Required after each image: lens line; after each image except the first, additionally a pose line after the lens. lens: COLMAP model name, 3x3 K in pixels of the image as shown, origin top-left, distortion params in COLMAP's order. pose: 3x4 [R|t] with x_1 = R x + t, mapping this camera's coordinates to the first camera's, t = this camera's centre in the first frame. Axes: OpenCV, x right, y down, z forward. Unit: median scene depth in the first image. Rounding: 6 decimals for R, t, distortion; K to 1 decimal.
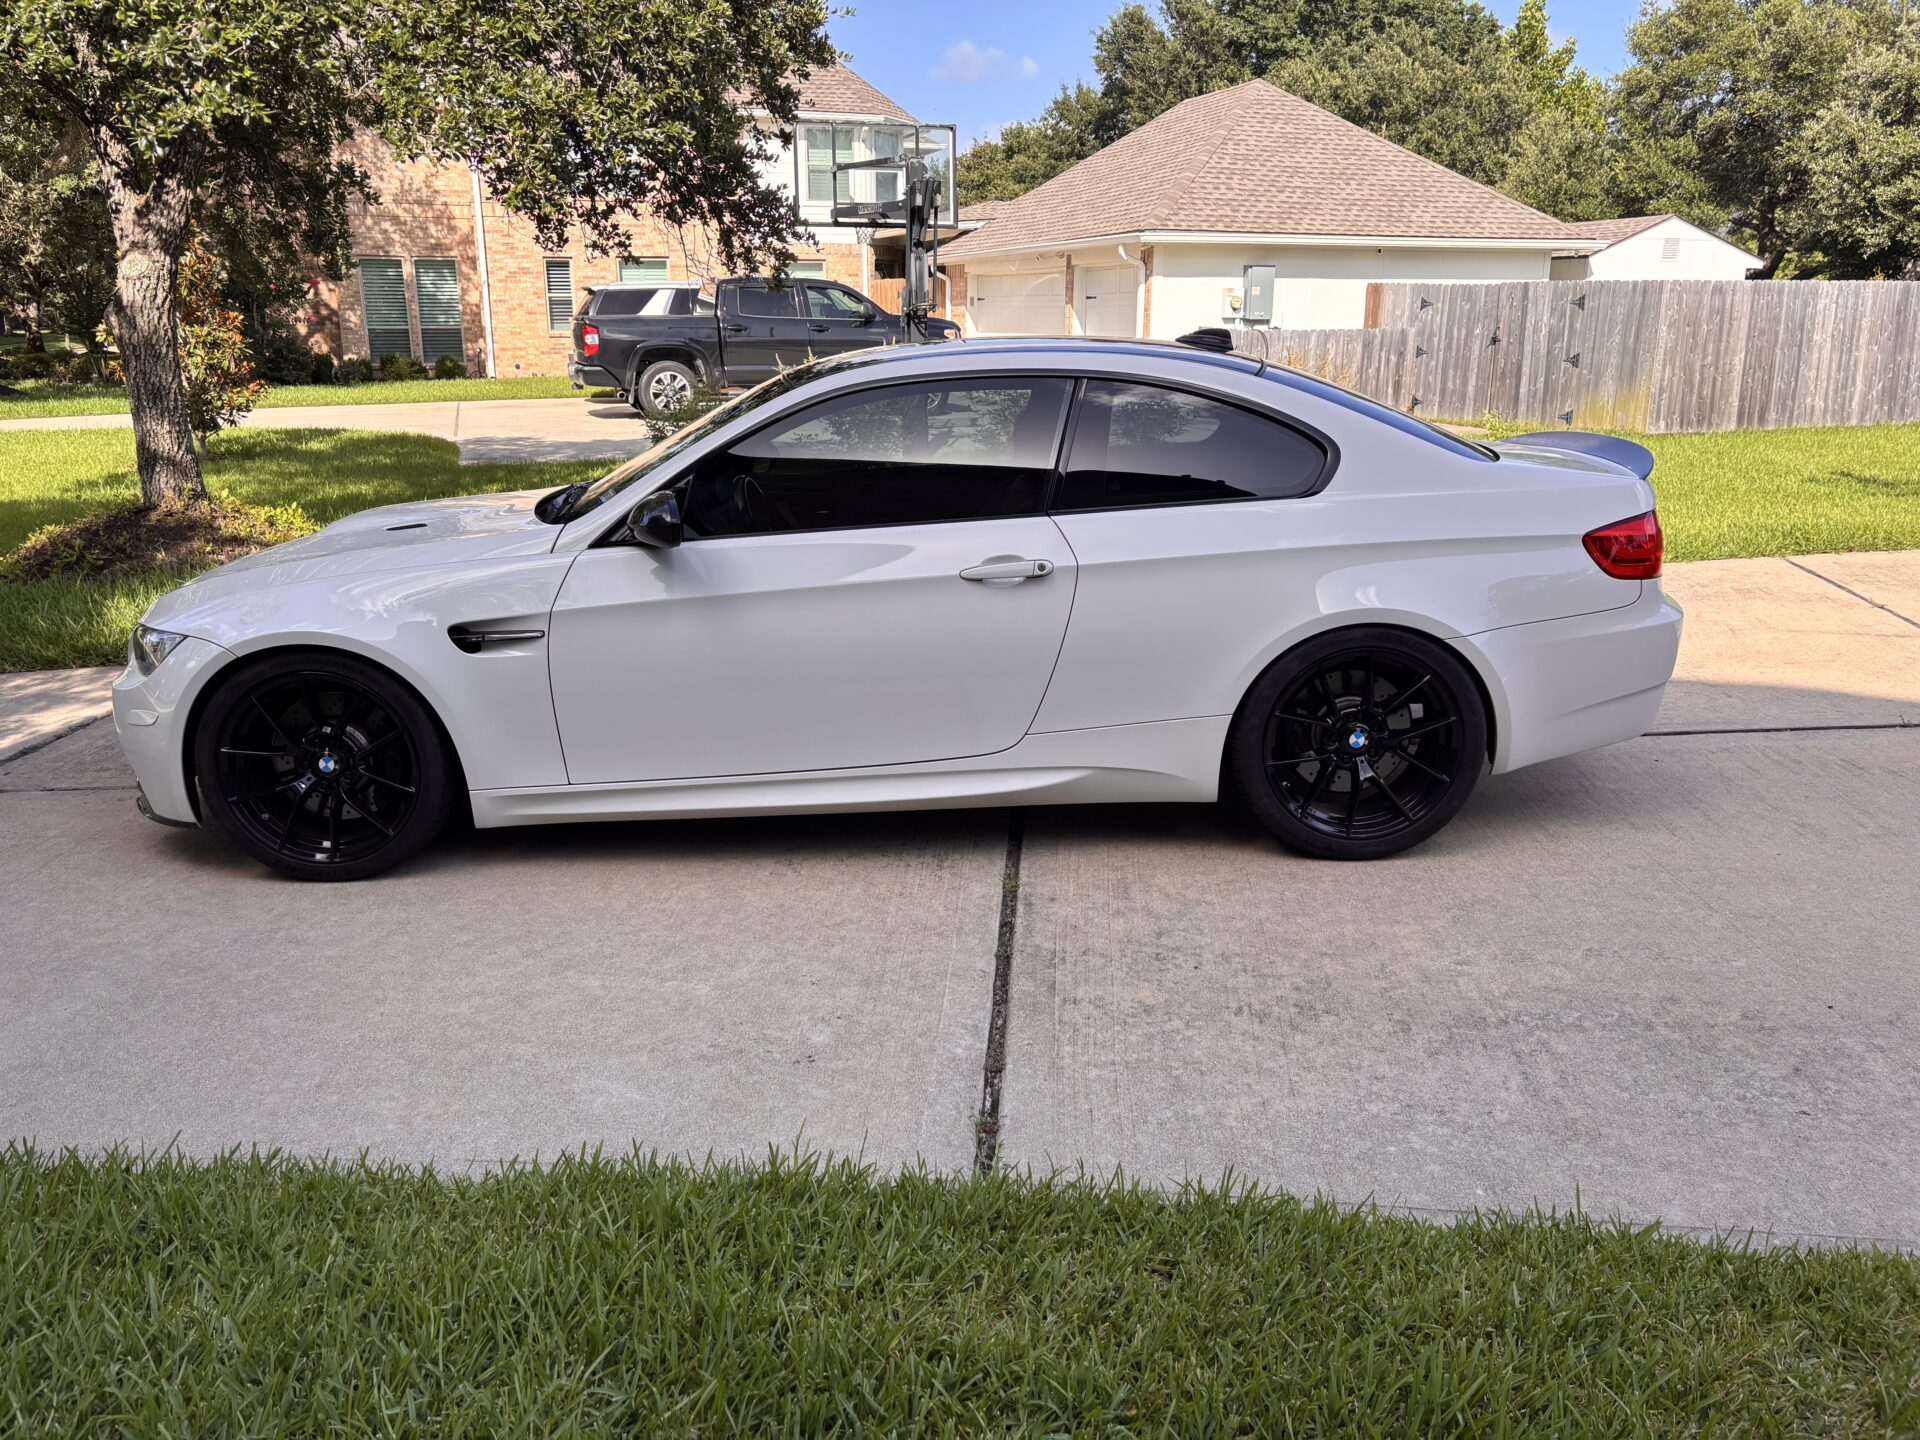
lens RADIAL K [[1480.9, 0, 960.0], [0, 1480.9, 720.0], [0, 0, 1]] dist [0.068224, -0.081898]
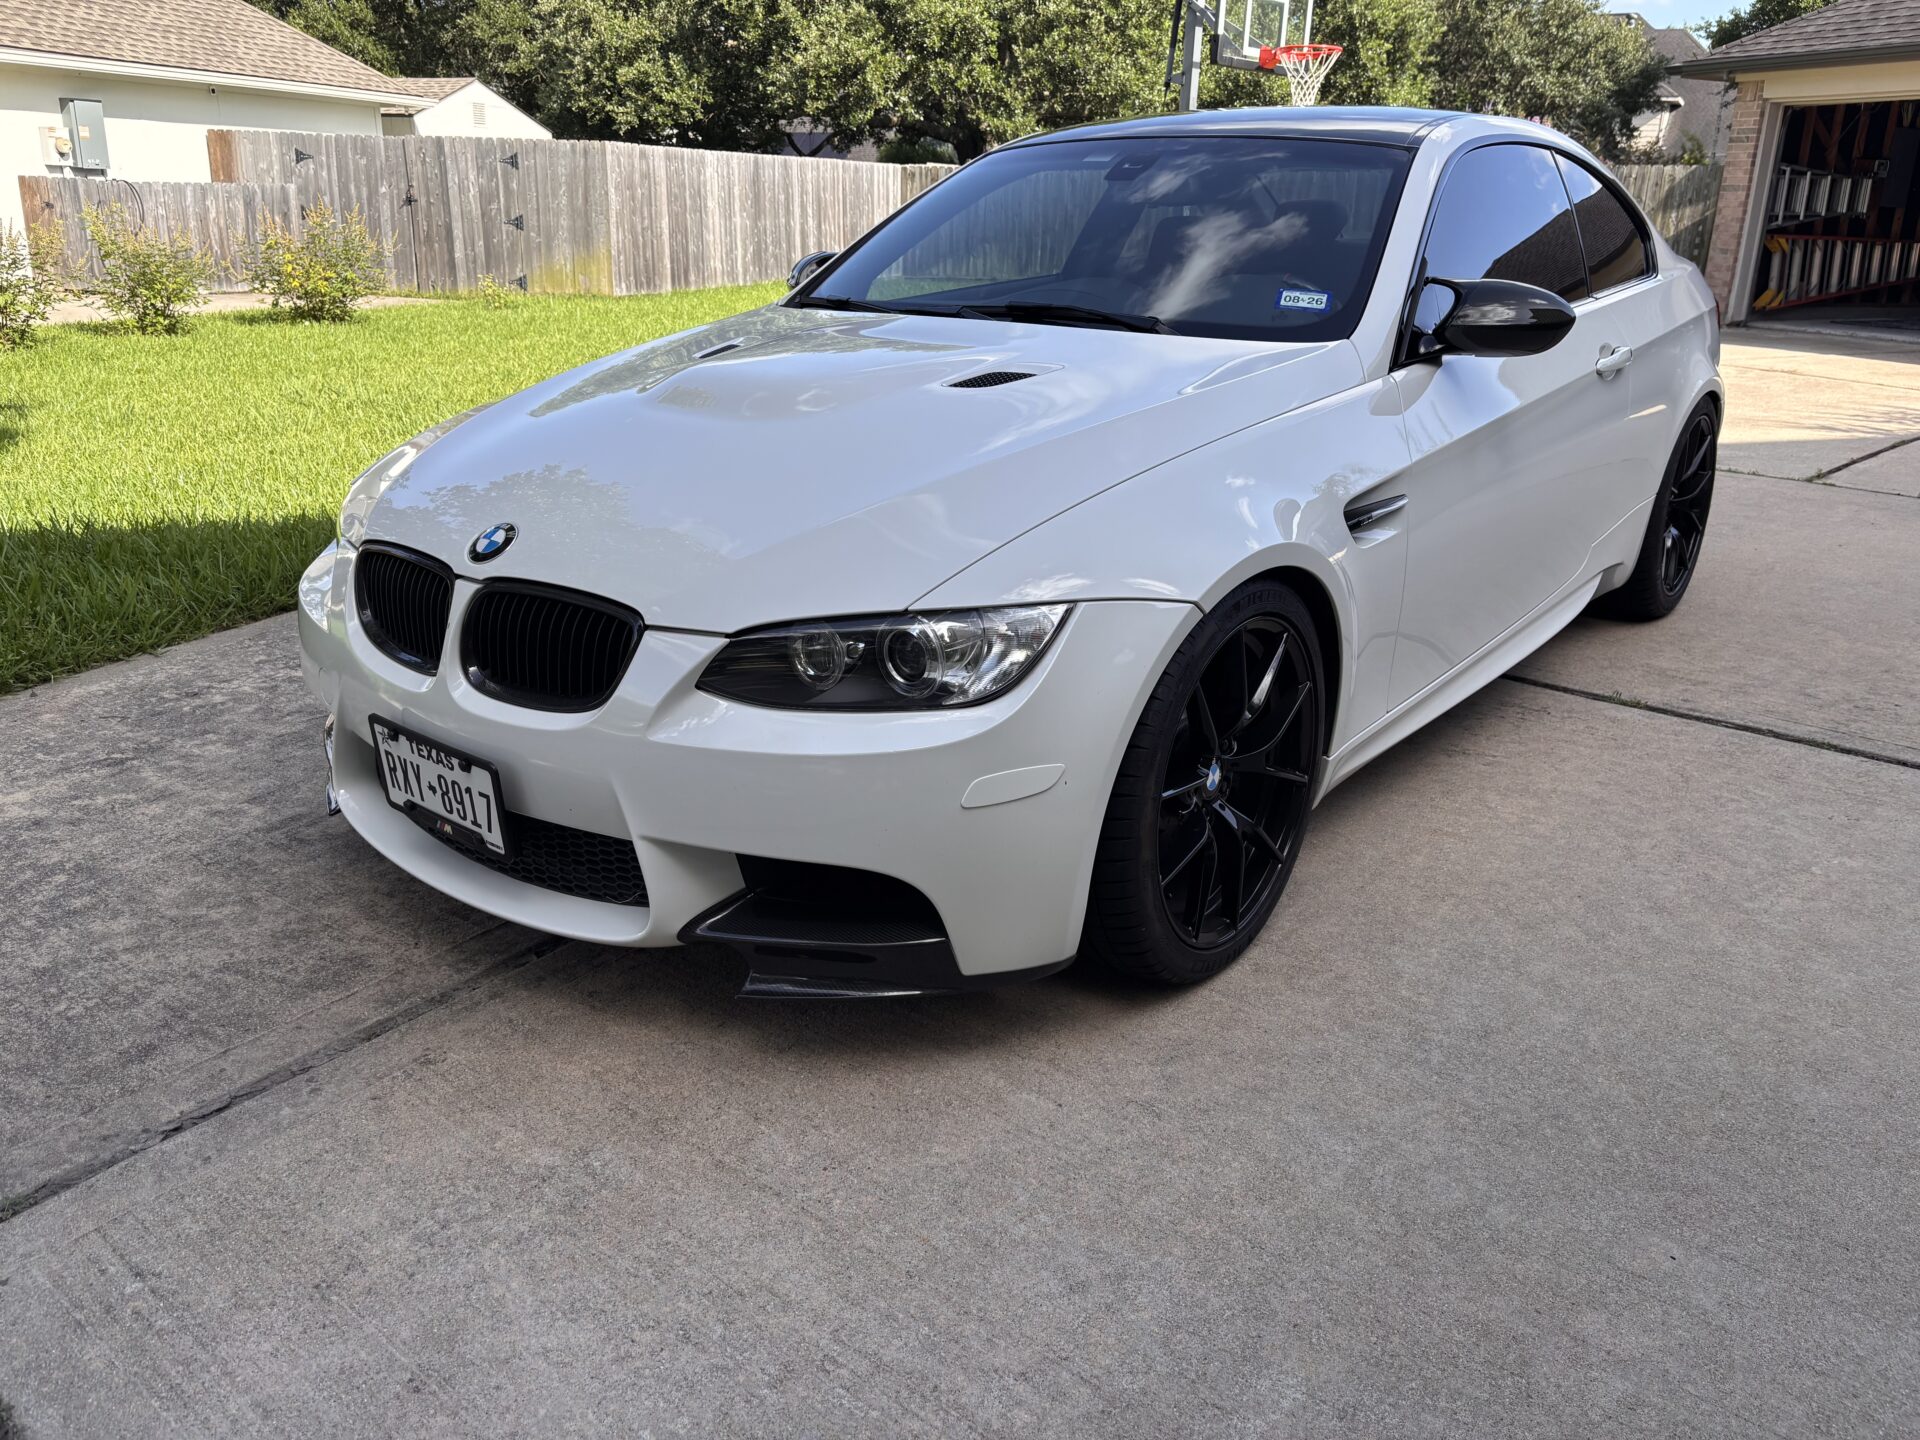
lens RADIAL K [[1480.9, 0, 960.0], [0, 1480.9, 720.0], [0, 0, 1]] dist [0.068224, -0.081898]
pose [[0.620886, -0.242569, 0.745426, -0.205603], [0.189060, 0.969186, 0.157910, -0.023802], [-0.760761, 0.042886, 0.647614, 0.153606]]
